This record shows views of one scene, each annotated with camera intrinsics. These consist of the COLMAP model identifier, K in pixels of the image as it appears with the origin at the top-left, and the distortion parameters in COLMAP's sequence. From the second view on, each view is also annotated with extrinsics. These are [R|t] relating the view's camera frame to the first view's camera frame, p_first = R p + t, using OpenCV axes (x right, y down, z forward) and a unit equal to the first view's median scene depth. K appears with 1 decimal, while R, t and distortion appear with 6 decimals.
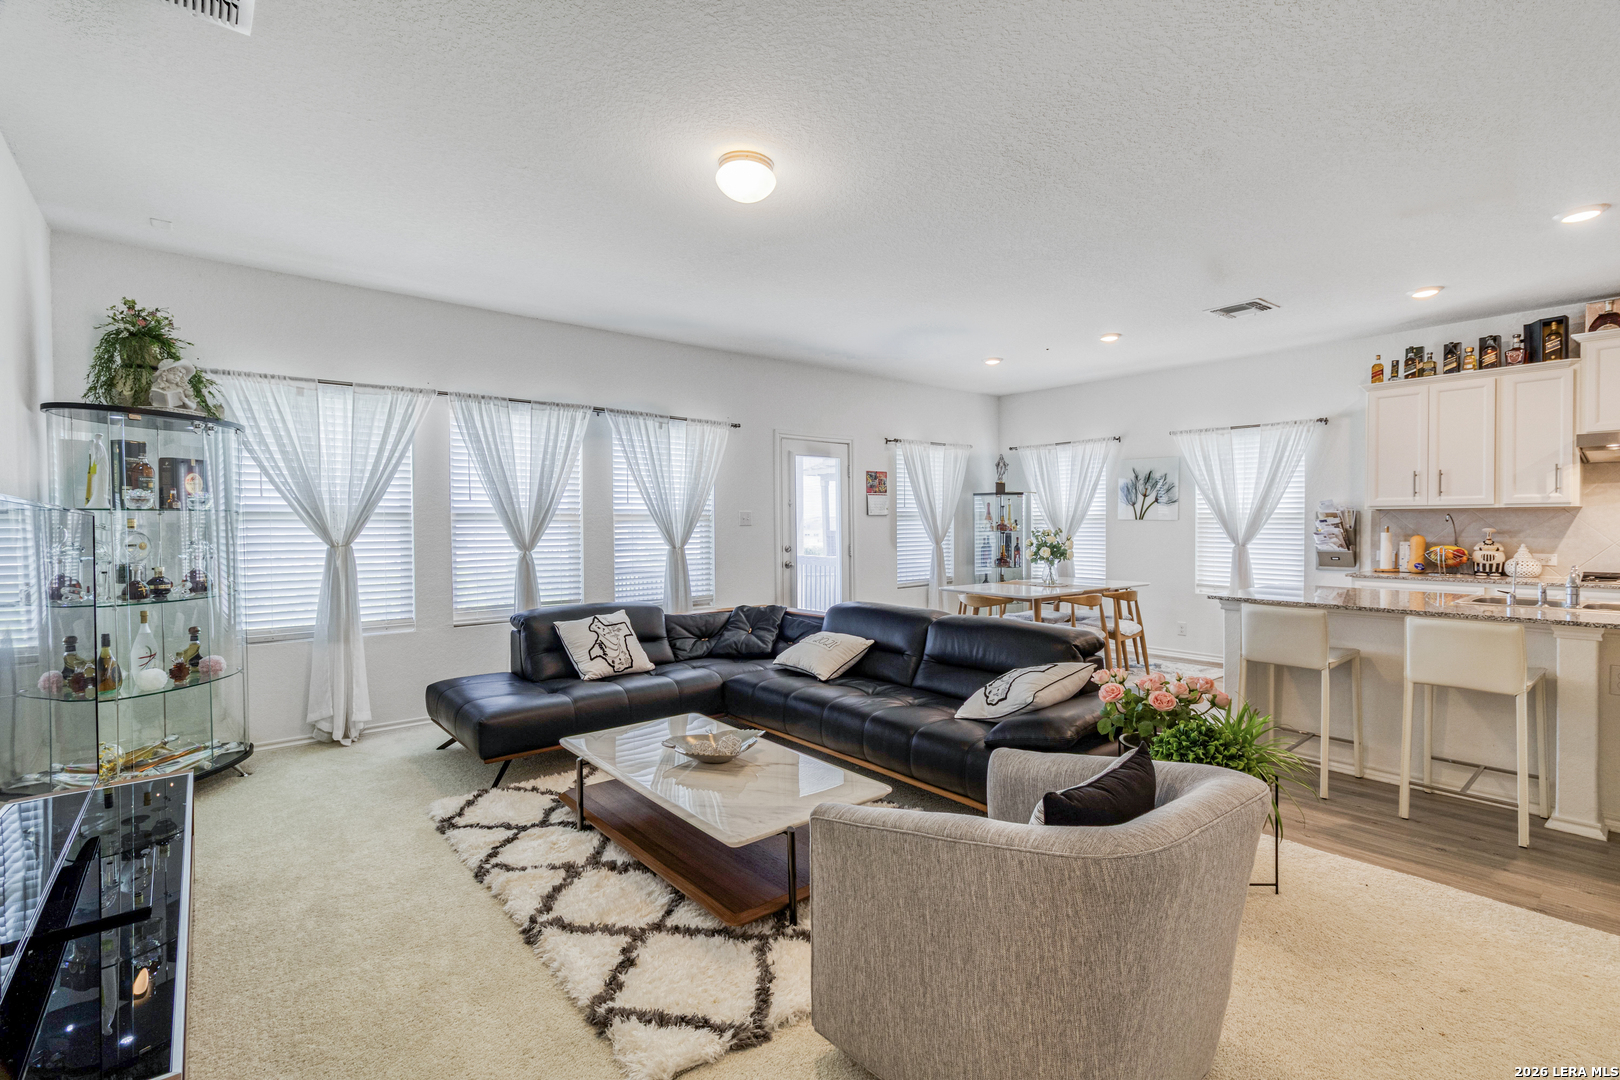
lens RADIAL K [[743.0, 0, 817.7], [0, 743.0, 536.2], [0, 0, 1]] dist [0.003939, 0.000674]
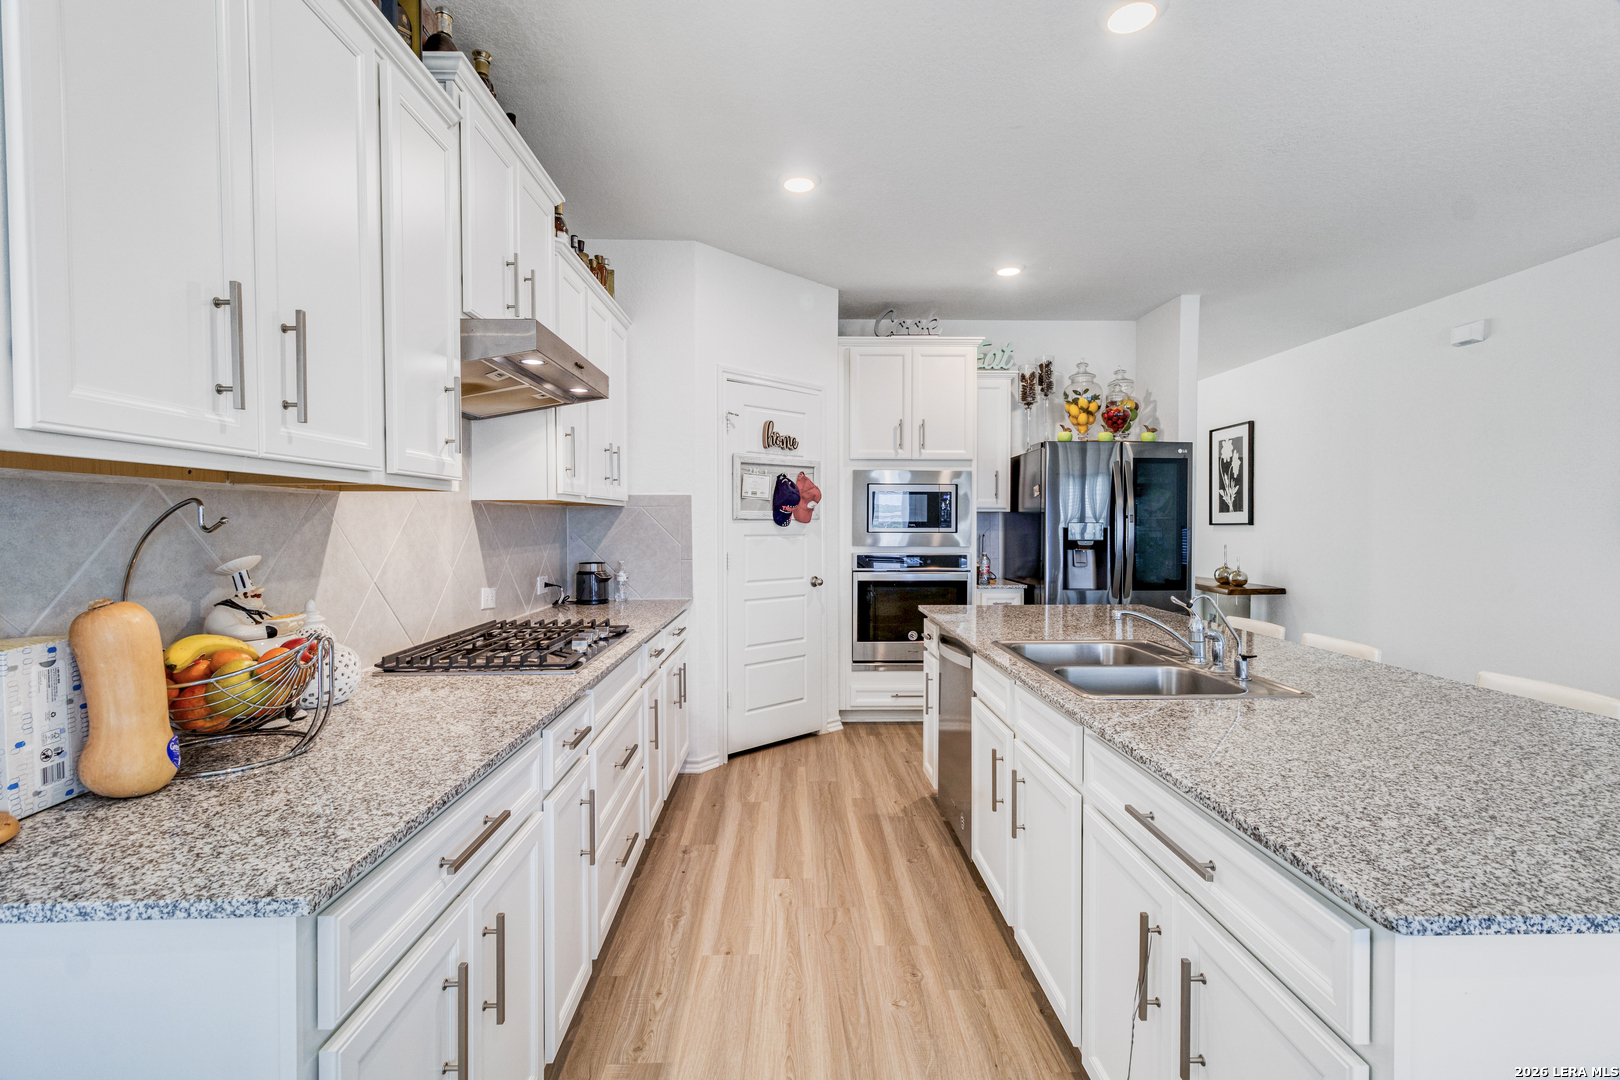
lens RADIAL K [[743.0, 0, 817.7], [0, 743.0, 536.2], [0, 0, 1]] dist [0.003939, 0.000674]
pose [[-0.784096, -0.007135, 0.620599, 0.537475], [0.015399, 0.999402, 0.030946, -0.022764], [-0.620449, 0.033821, -0.783517, 1.046924]]
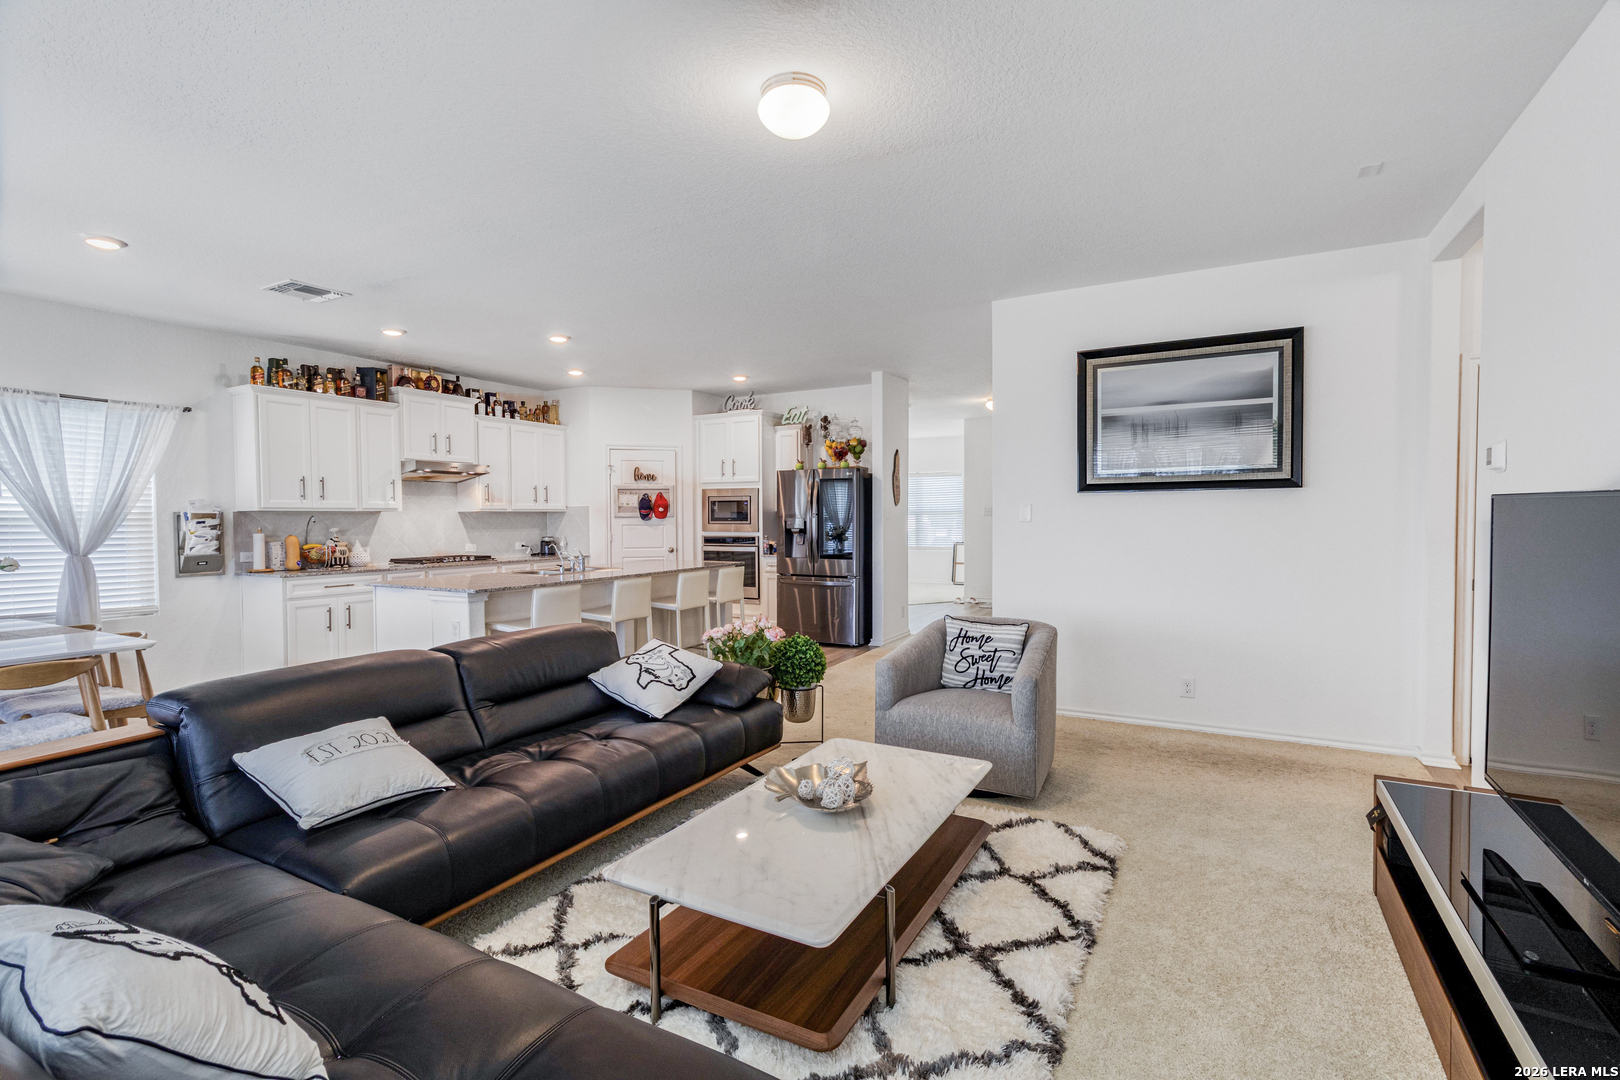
lens RADIAL K [[743.0, 0, 817.7], [0, 743.0, 536.2], [0, 0, 1]] dist [0.003939, 0.000674]
pose [[-0.381324, -0.015032, 0.924319, -0.484664], [0.025854, 0.999303, 0.026917, -0.009596], [-0.924080, 0.034162, -0.380670, 0.713606]]
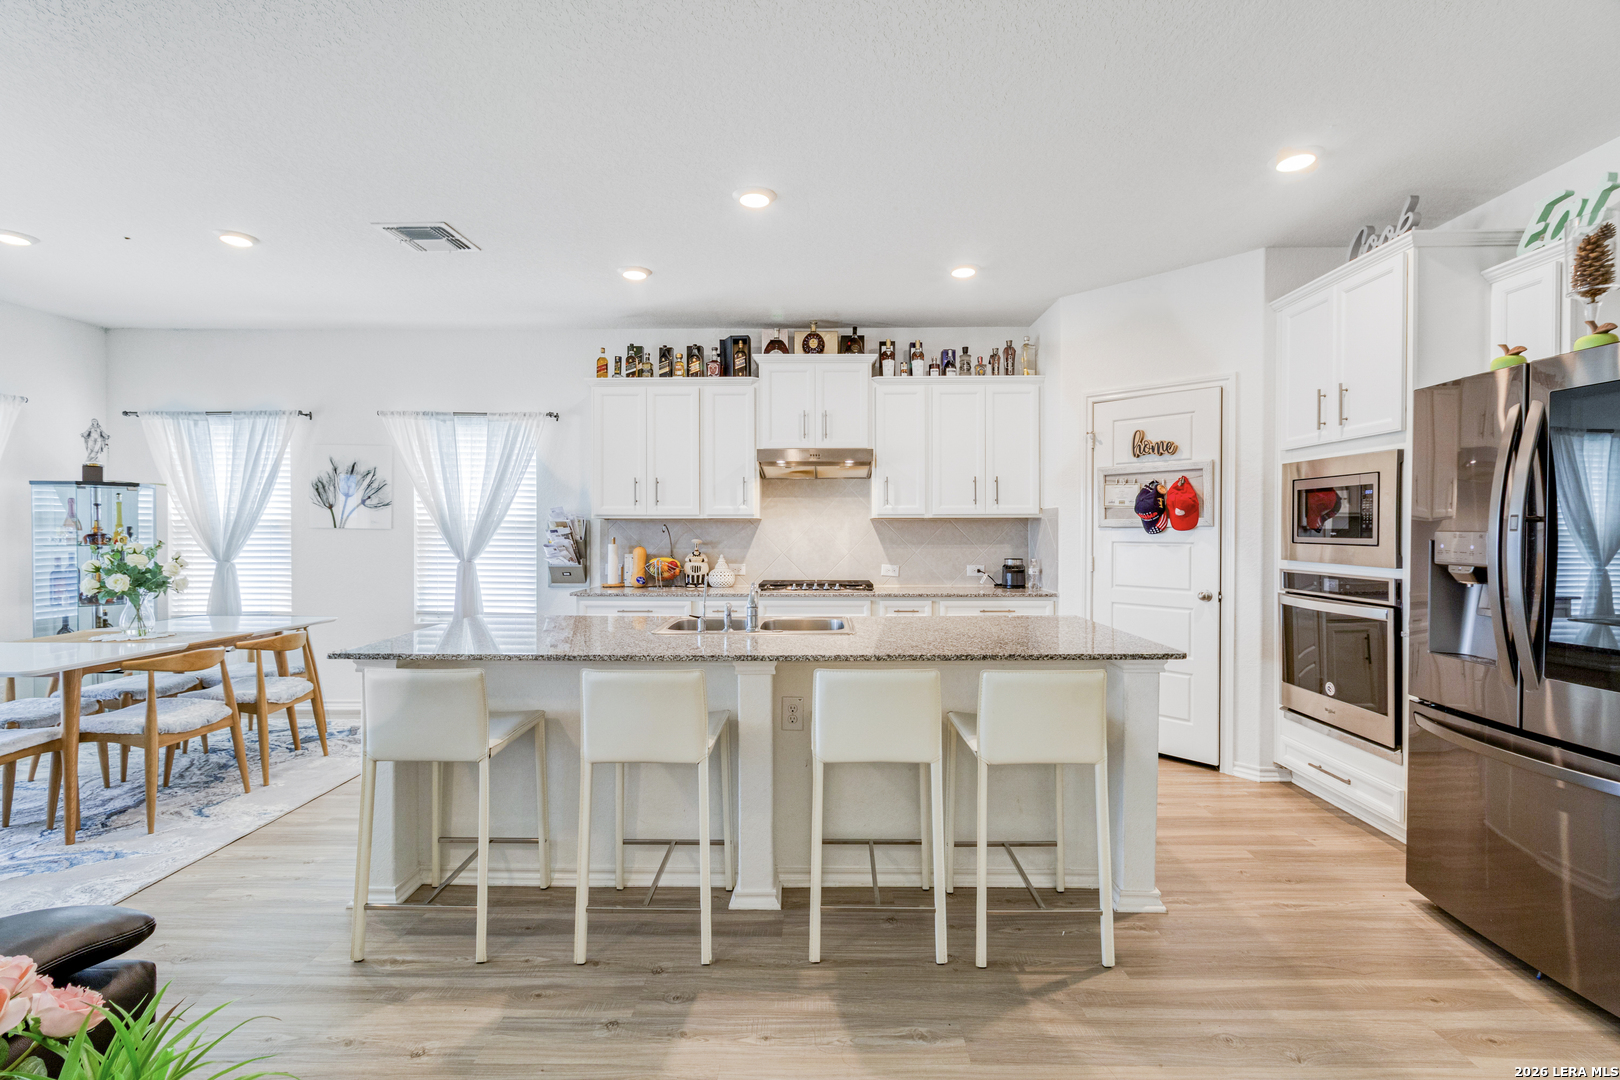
lens RADIAL K [[743.0, 0, 817.7], [0, 743.0, 536.2], [0, 0, 1]] dist [0.003939, 0.000674]
pose [[0.646841, -0.000272, 0.762625, 0.240335], [0.010253, 0.999913, -0.008340, -0.004594], [-0.762556, 0.013214, 0.646788, 0.227945]]
